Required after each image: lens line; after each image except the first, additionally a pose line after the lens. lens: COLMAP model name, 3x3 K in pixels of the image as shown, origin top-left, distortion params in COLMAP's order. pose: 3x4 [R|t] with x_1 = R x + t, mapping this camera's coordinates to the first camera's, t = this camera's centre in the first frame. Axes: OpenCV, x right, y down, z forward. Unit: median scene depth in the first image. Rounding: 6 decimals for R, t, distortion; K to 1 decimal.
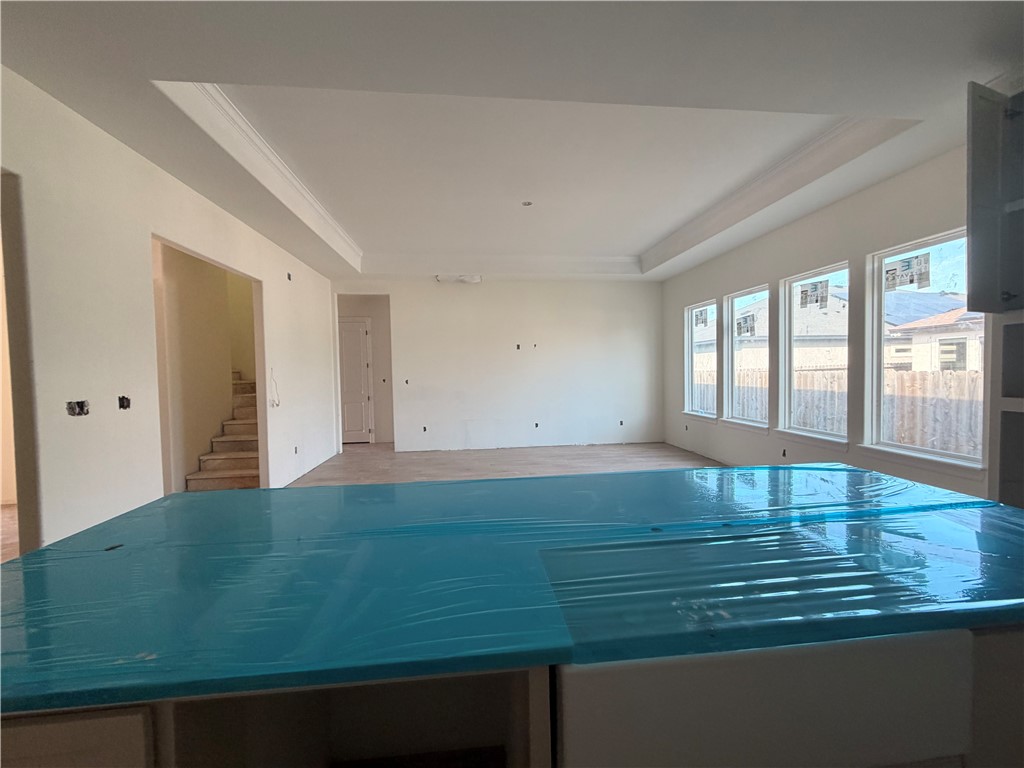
lens RADIAL K [[407.8, 0, 517.0], [0, 407.8, 385.4], [0, 0, 1]] dist [-0.001084, -0.000433]
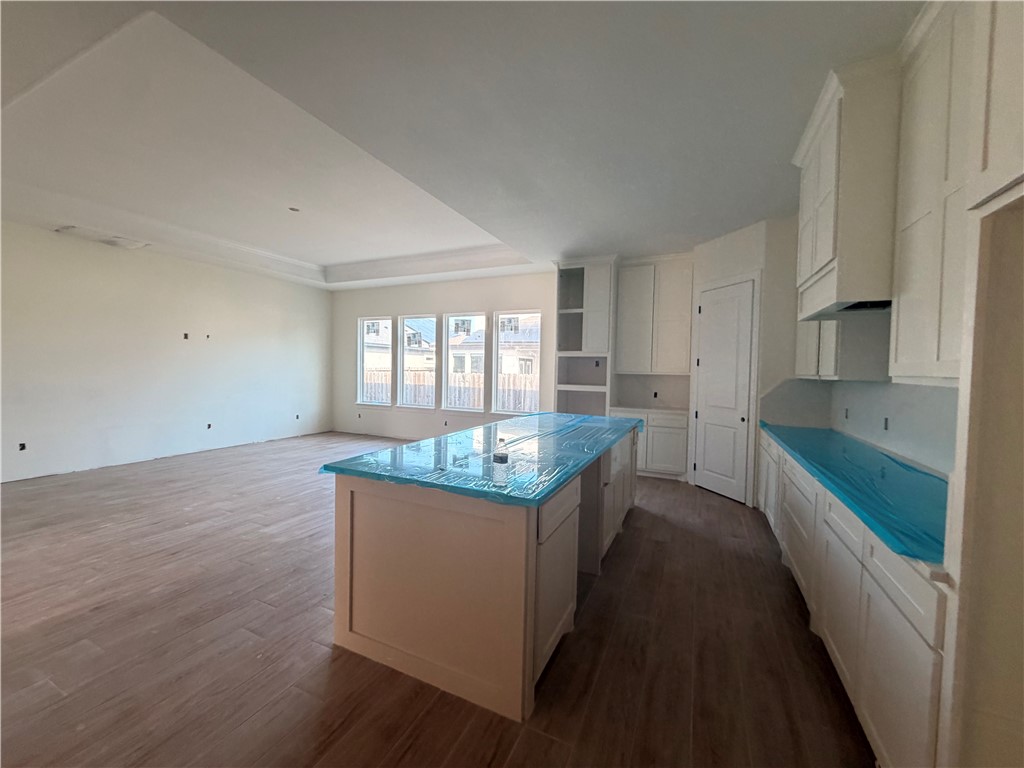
lens RADIAL K [[407.8, 0, 509.9], [0, 407.8, 383.0], [0, 0, 1]] dist [-0.001084, -0.000433]
pose [[0.509971, -0.002315, 0.860188, -0.487547], [0.003693, 0.999993, 0.000502, 0.007068], [-0.860183, 0.002921, 0.509976, -0.020996]]
